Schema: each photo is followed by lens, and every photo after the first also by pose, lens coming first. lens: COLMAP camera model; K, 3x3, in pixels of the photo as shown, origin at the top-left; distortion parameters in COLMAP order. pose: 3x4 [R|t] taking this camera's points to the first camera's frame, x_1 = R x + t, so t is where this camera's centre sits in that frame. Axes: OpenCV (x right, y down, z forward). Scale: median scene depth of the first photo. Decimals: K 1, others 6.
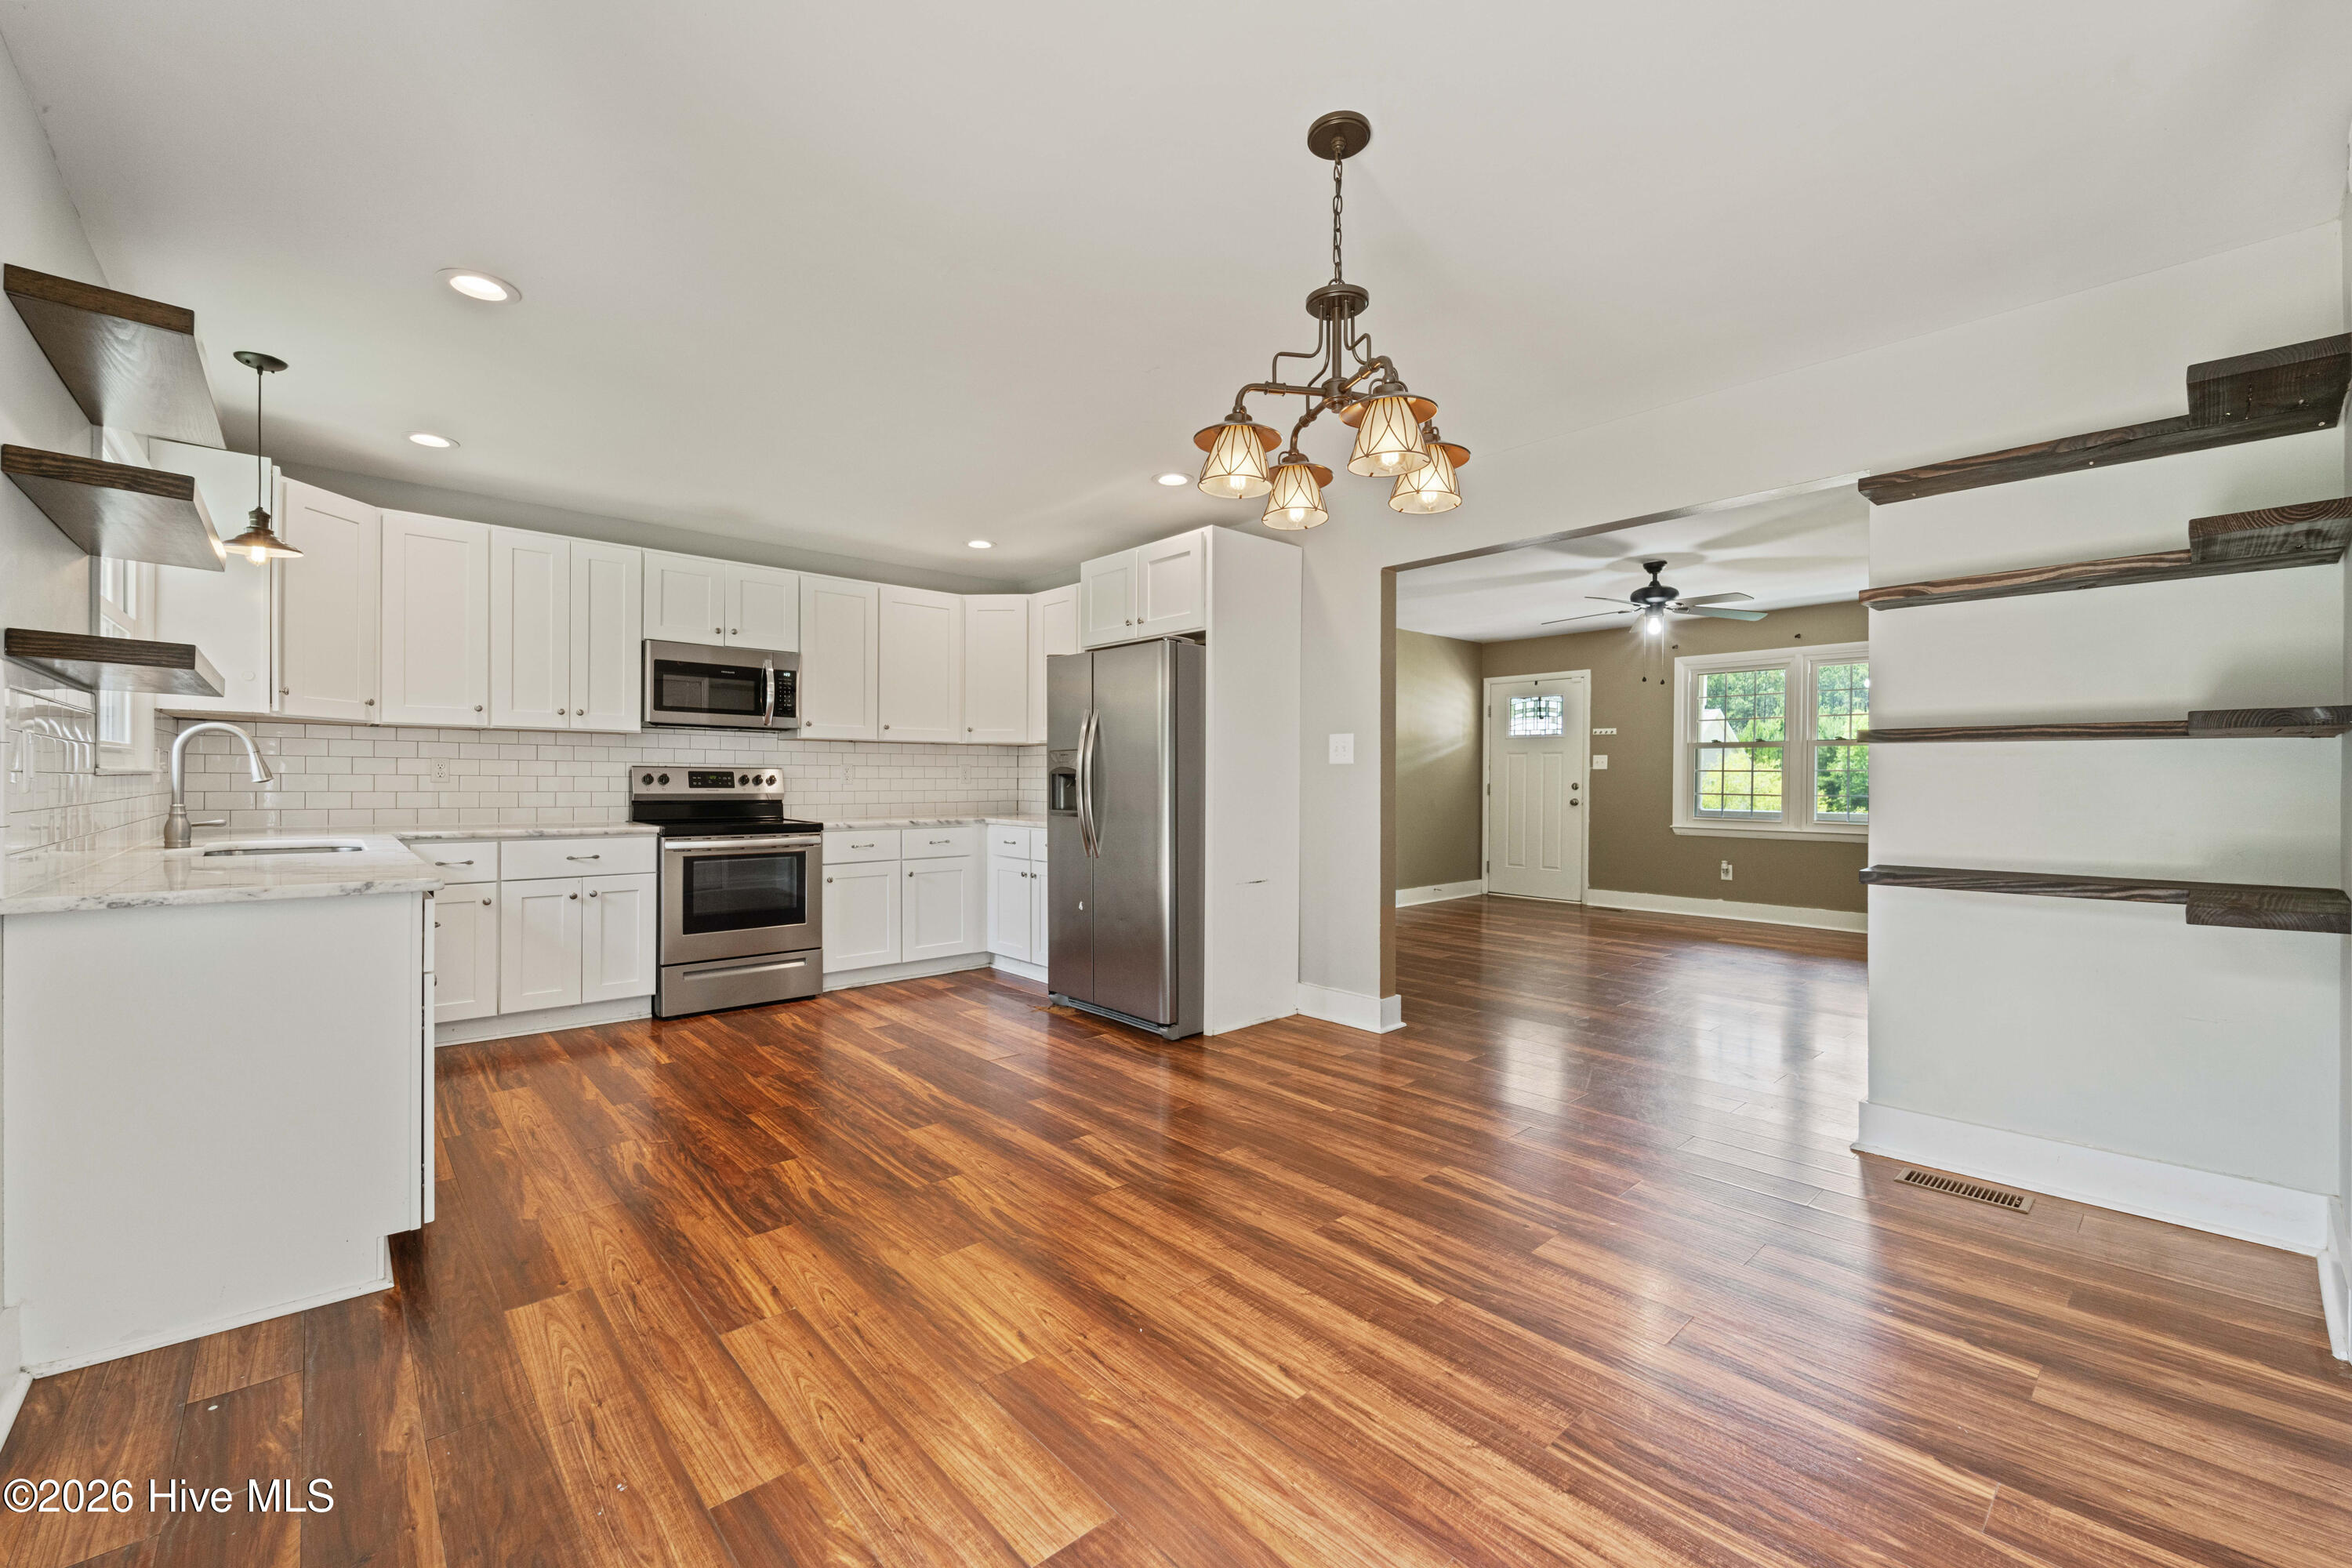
lens RADIAL K [[946.4, 0, 1170.2], [0, 946.4, 787.0], [0, 0, 1]] dist [-0.001467, 0.000214]
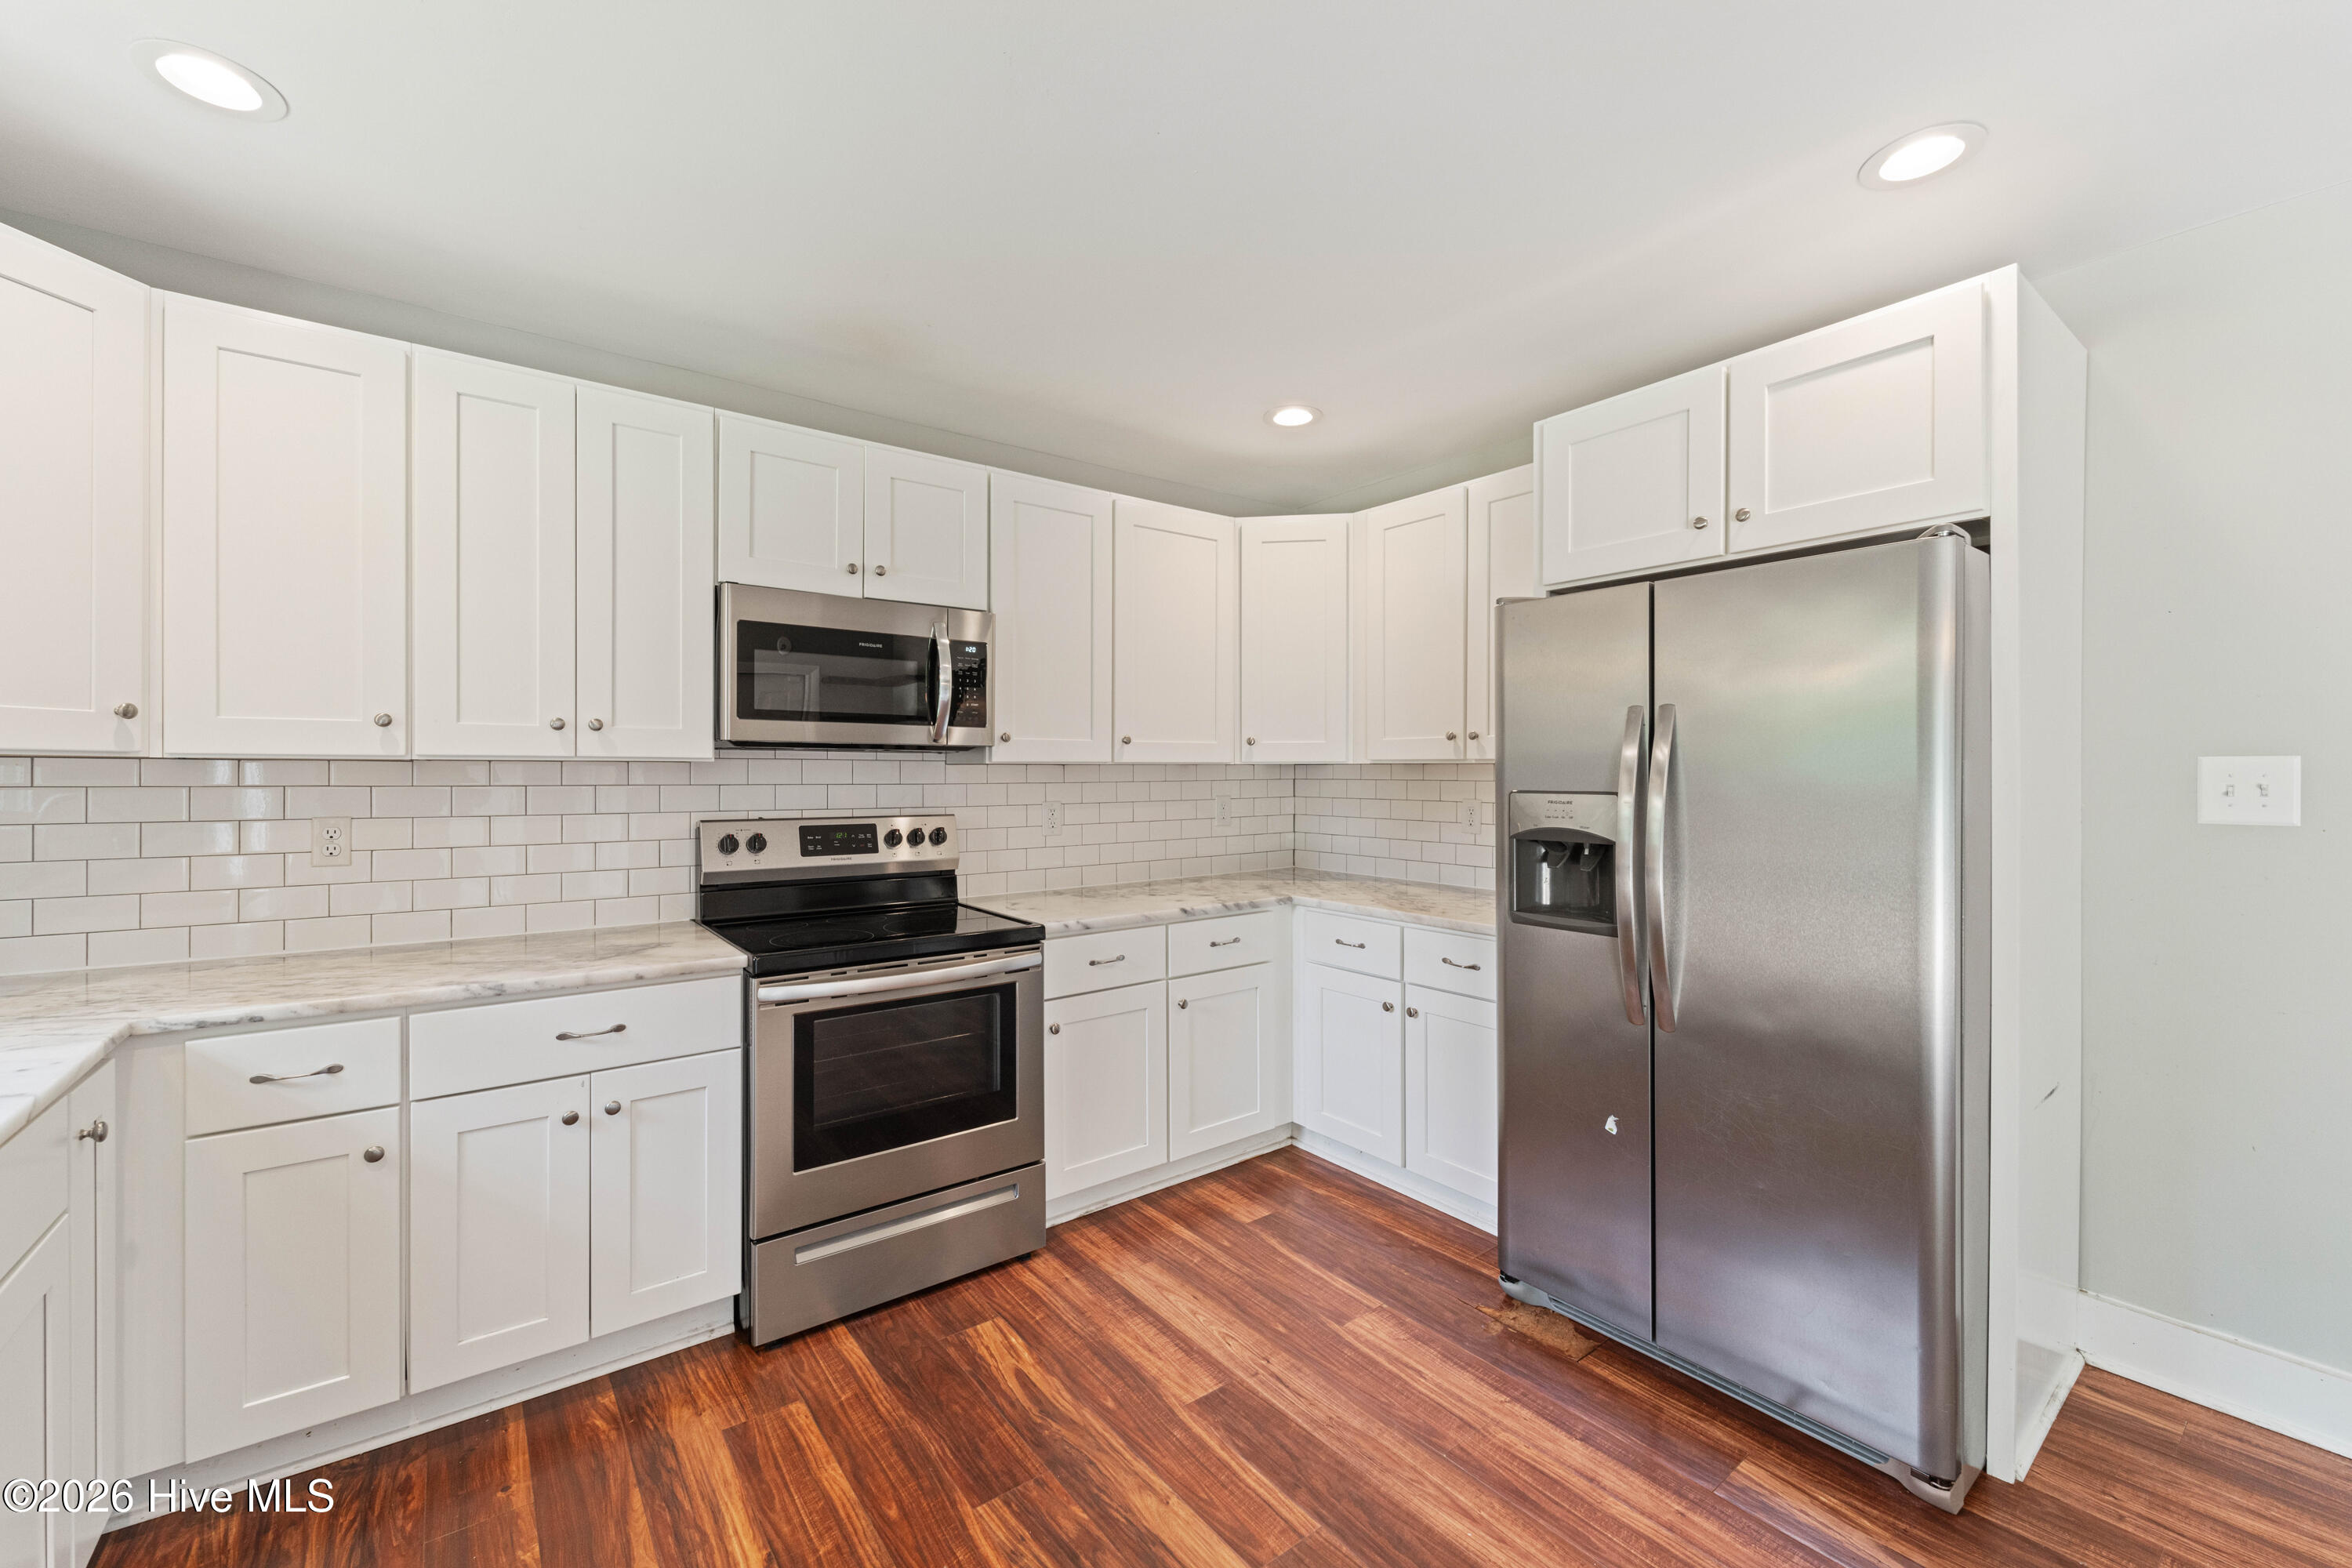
lens RADIAL K [[946.4, 0, 1176.3], [0, 946.4, 774.2], [0, 0, 1]] dist [-0.001467, 0.000214]
pose [[0.996983, -0.006423, -0.077352, -0.254296], [0.005933, 0.999961, -0.006563, -0.043542], [0.077391, 0.006084, 0.996982, 0.479717]]
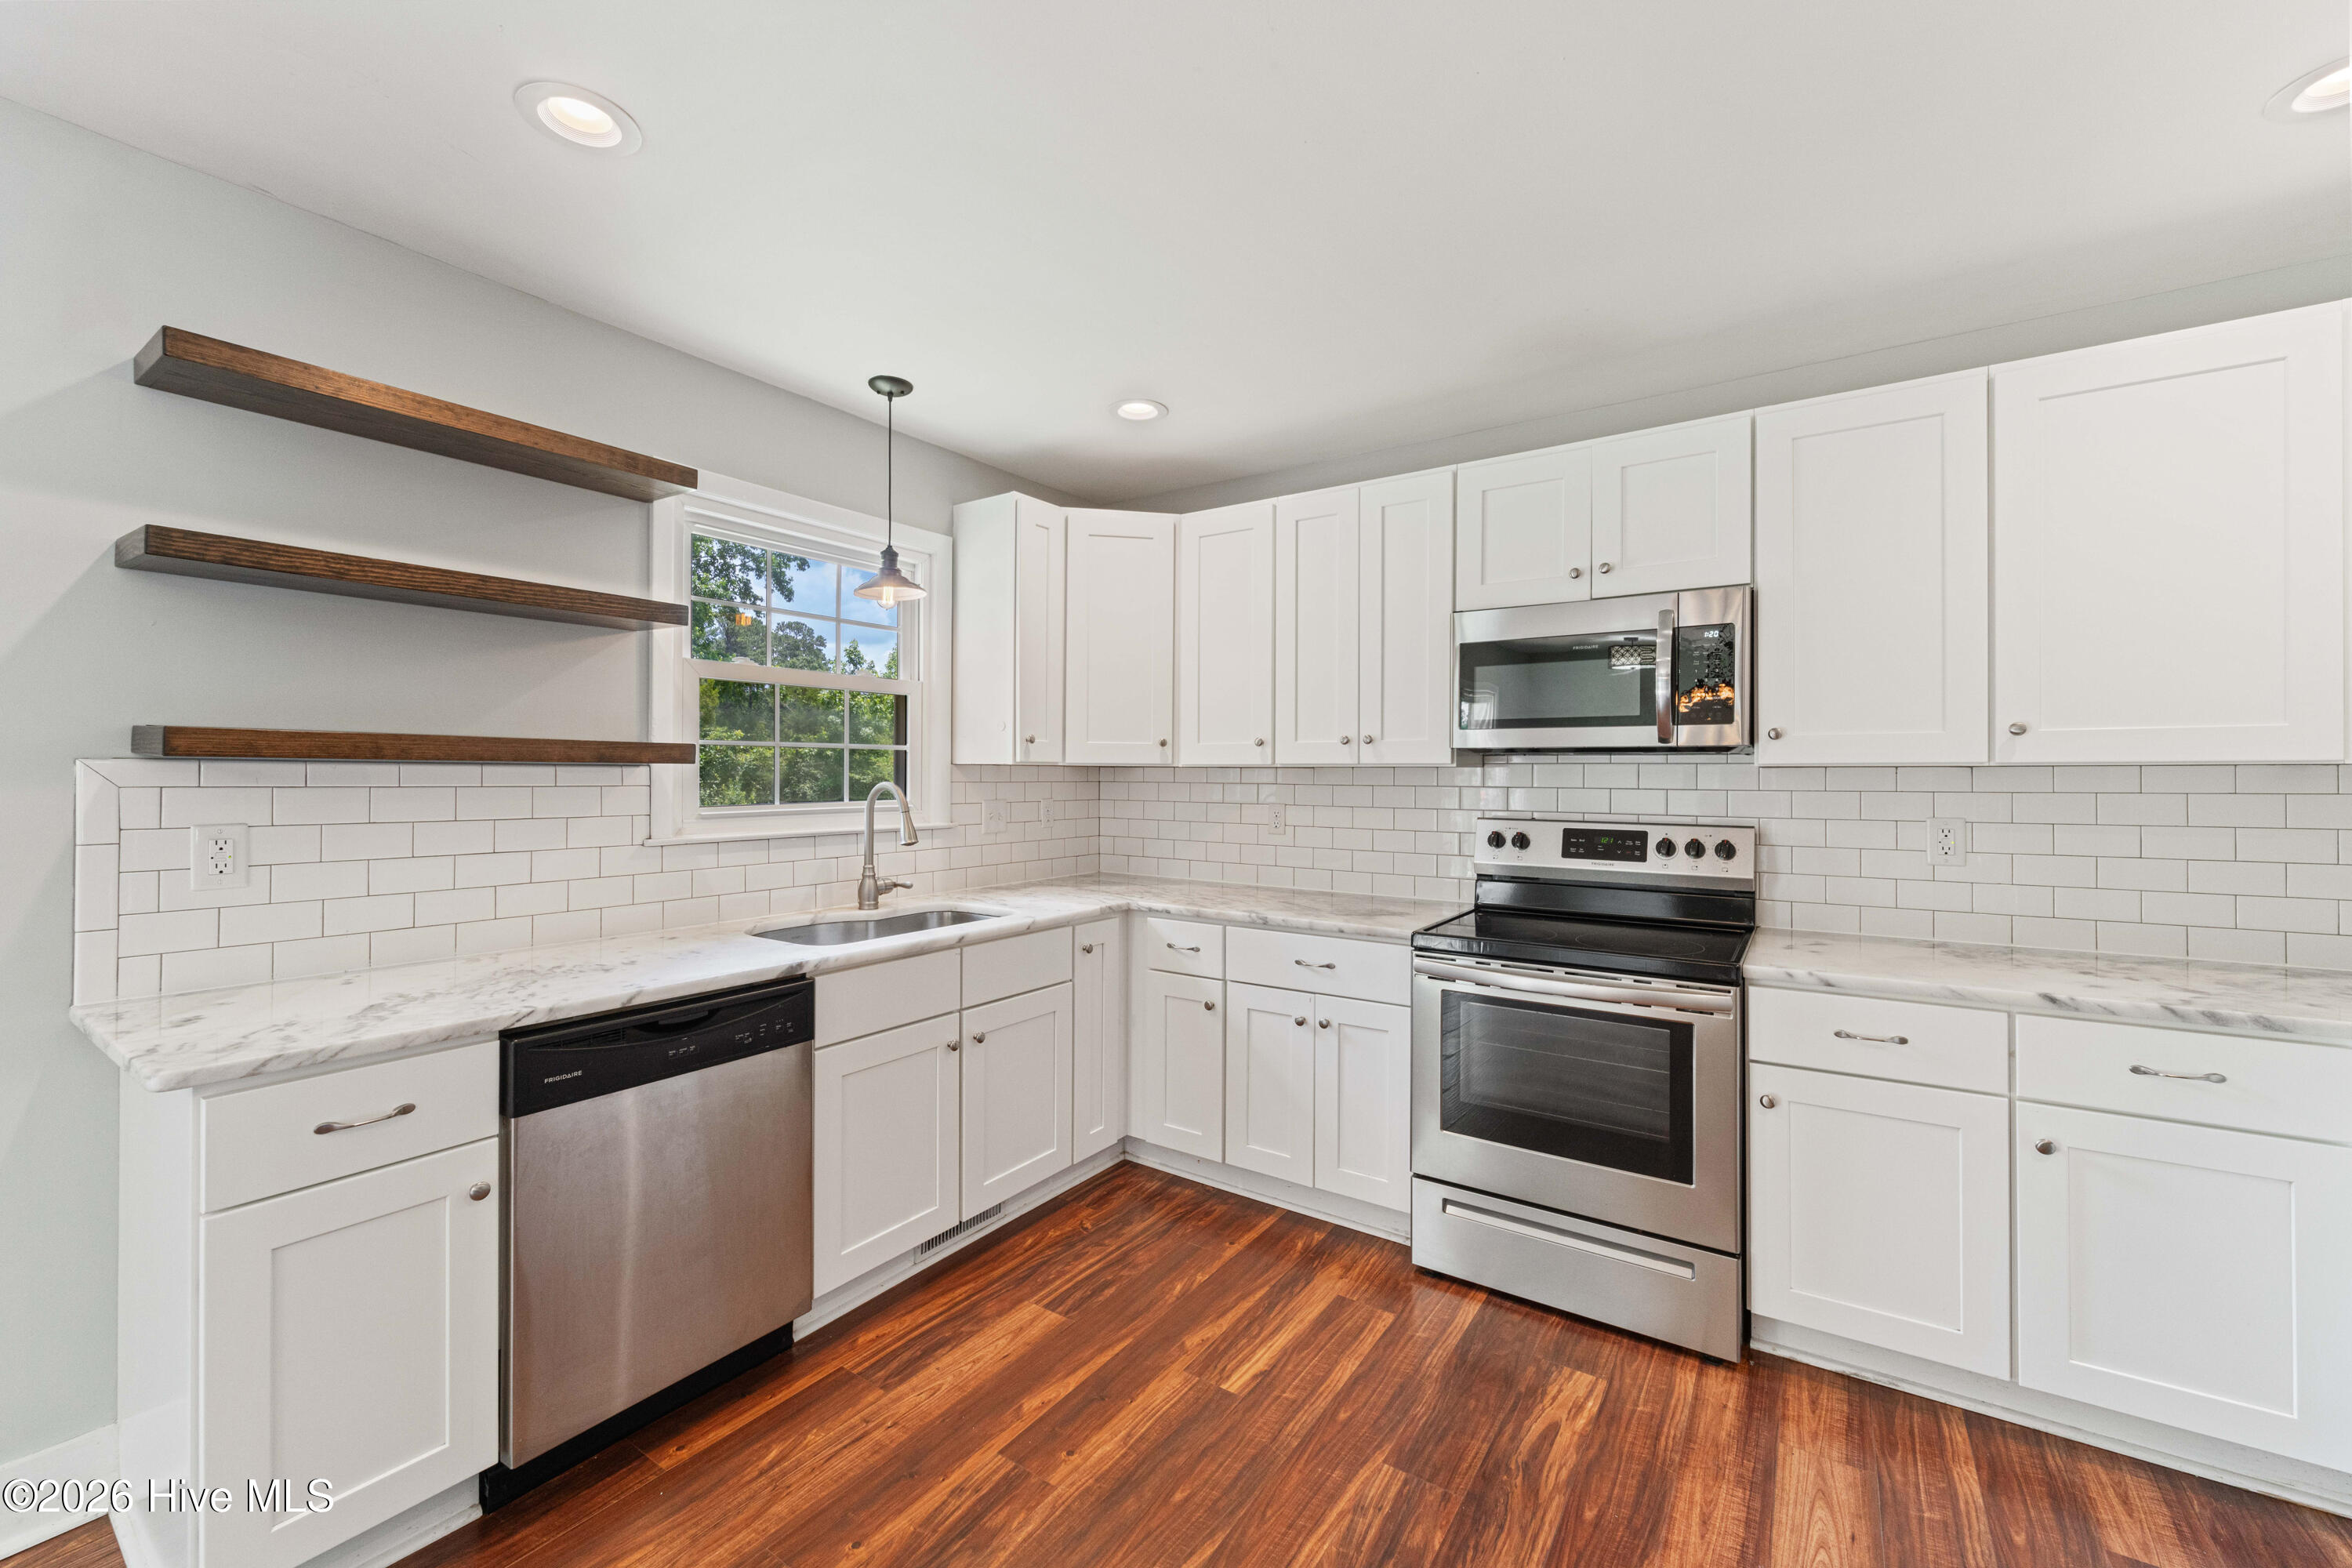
lens RADIAL K [[946.4, 0, 1164.2], [0, 946.4, 771.9], [0, 0, 1]] dist [-0.001467, 0.000214]
pose [[0.233710, -0.008606, -0.972268, -0.008601], [-0.009938, 0.999887, -0.011240, -0.043307], [0.972256, 0.012290, 0.233598, 0.650636]]
